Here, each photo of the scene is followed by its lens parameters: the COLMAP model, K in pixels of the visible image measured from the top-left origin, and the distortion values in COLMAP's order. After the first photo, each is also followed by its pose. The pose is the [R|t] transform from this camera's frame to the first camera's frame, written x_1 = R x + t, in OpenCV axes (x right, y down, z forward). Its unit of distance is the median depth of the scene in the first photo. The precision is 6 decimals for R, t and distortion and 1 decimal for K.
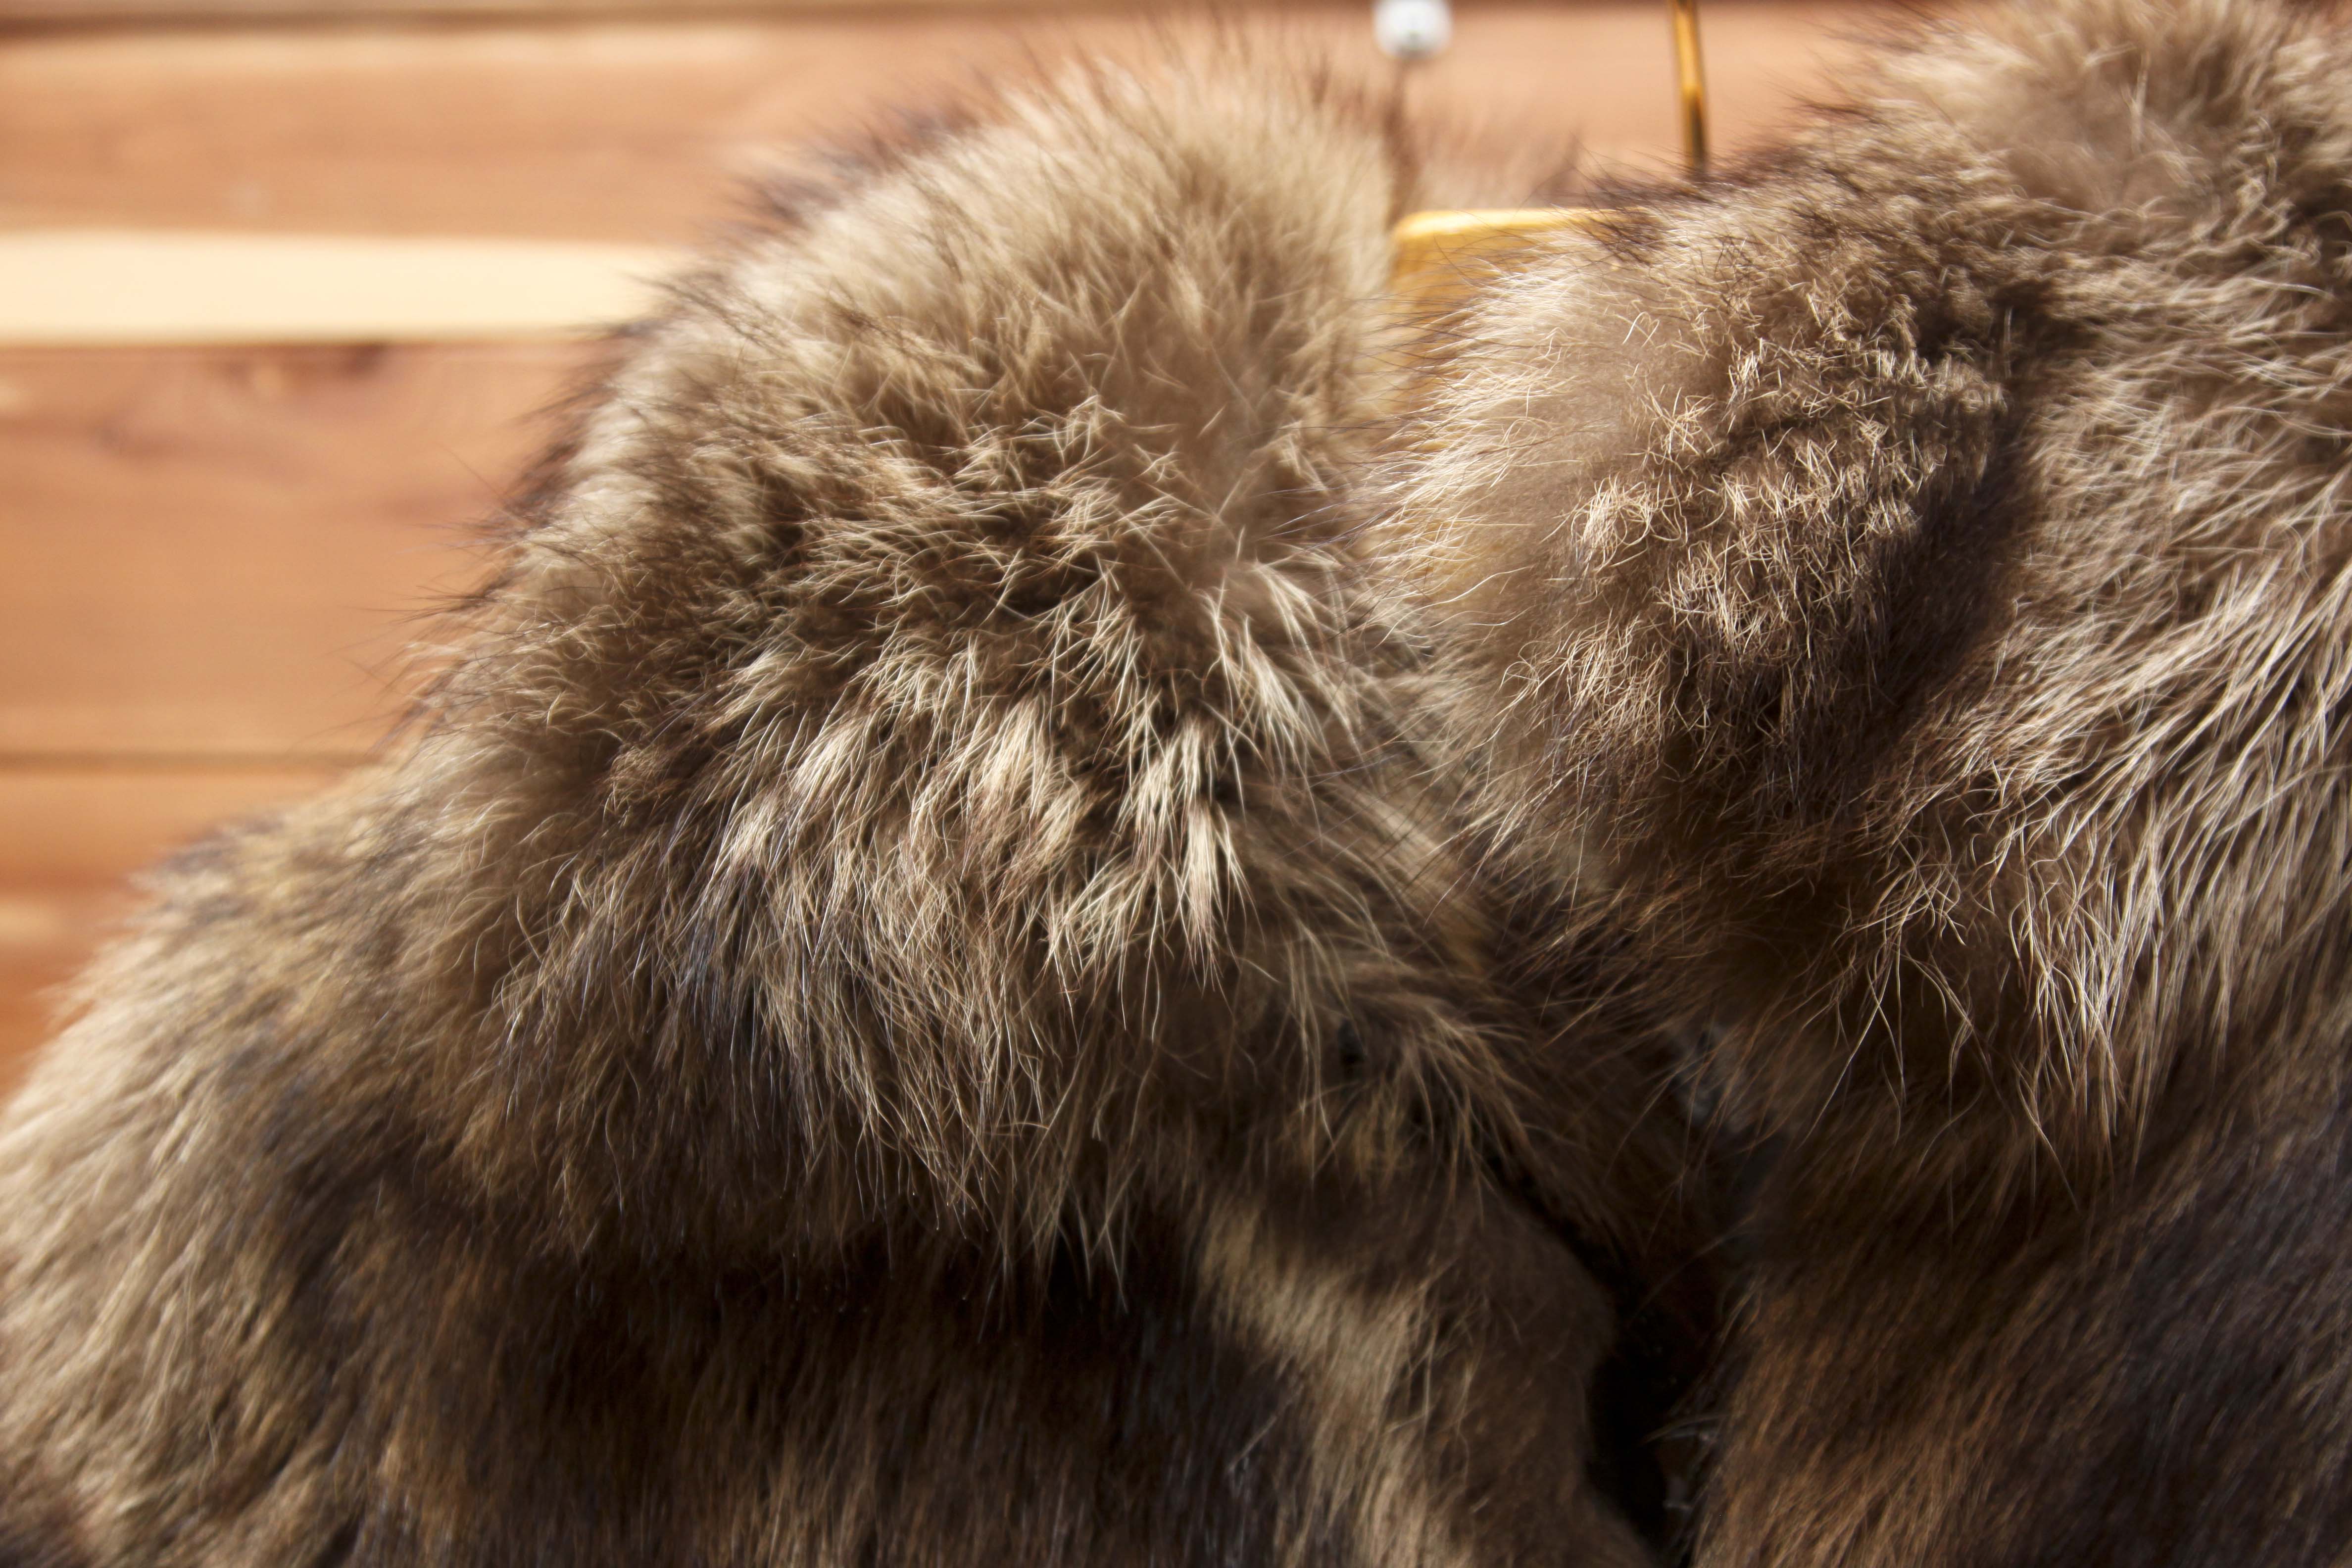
lens RADIAL K [[5236.9, 0, 1135.8], [0, 5236.9, 746.6], [0, 0, 1]] dist [0.071686, 0.000000]
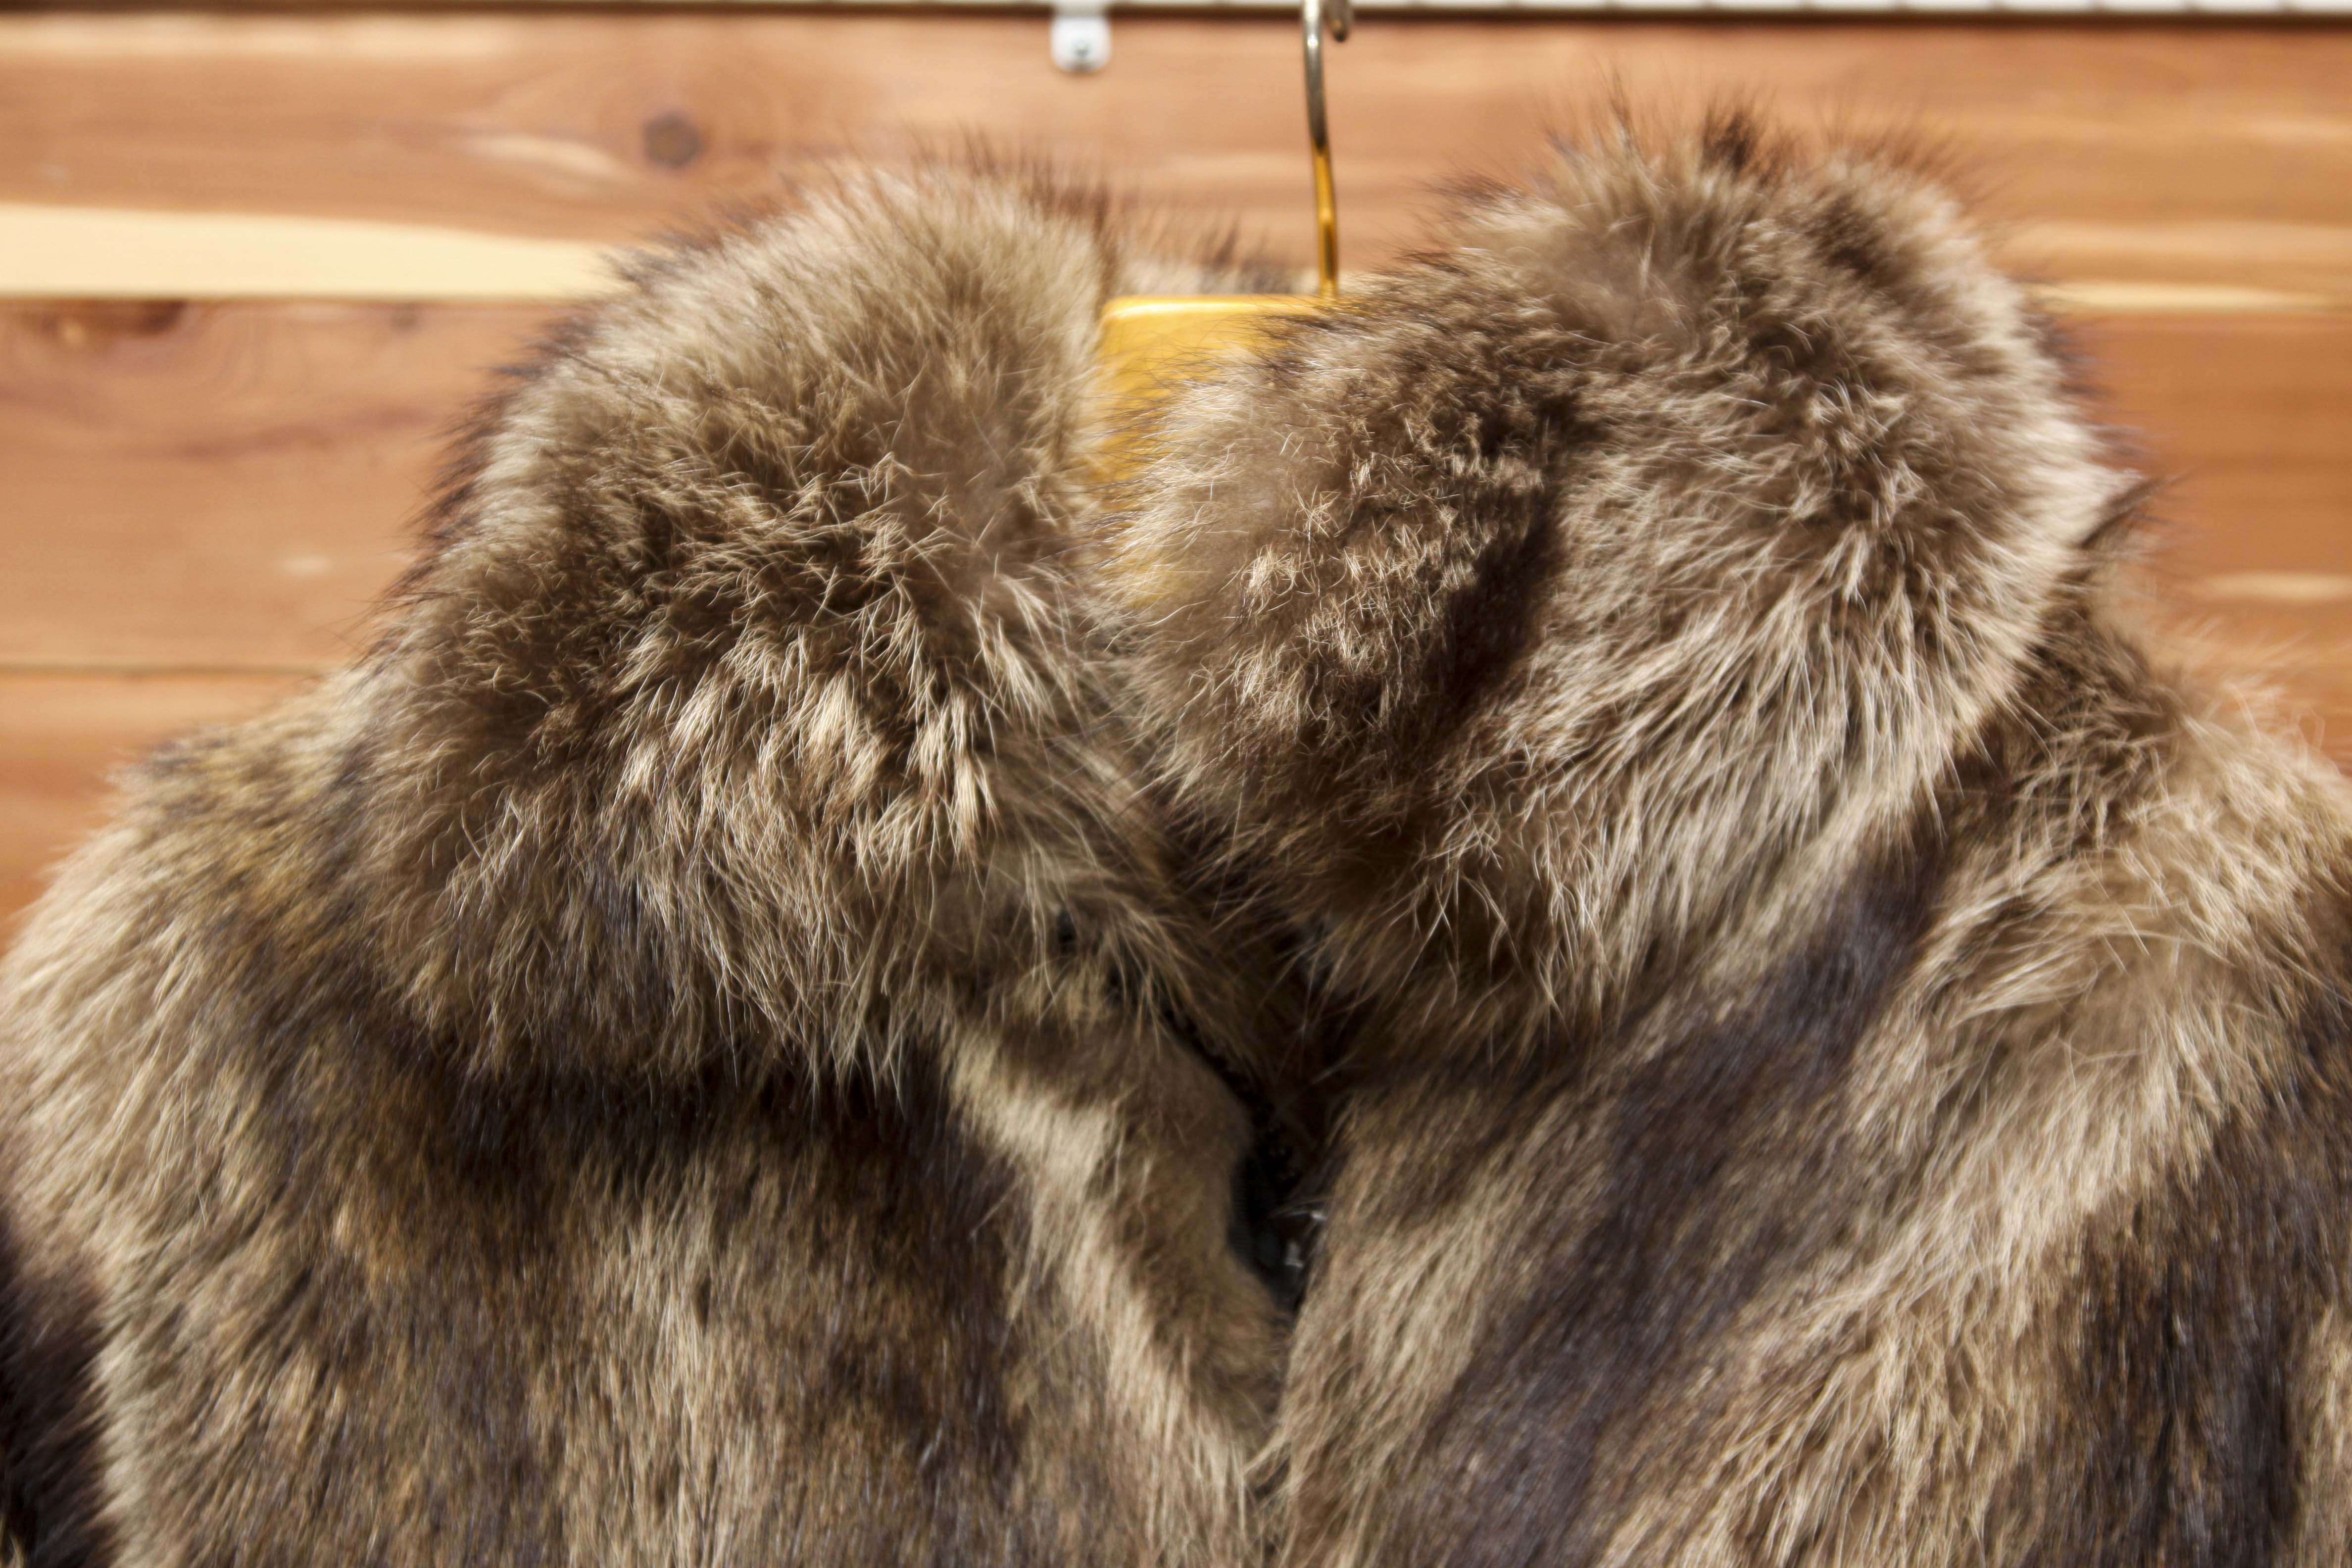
lens RADIAL K [[6126.3, 0, 1284.1], [0, 6126.3, 758.1], [0, 0, 1]] dist [0.138981, 0.000000]
pose [[0.994293, 0.018495, 0.105069, -0.073813], [-0.022651, 0.999002, 0.038496, -0.052155], [-0.104252, -0.040656, 0.993720, -0.619648]]
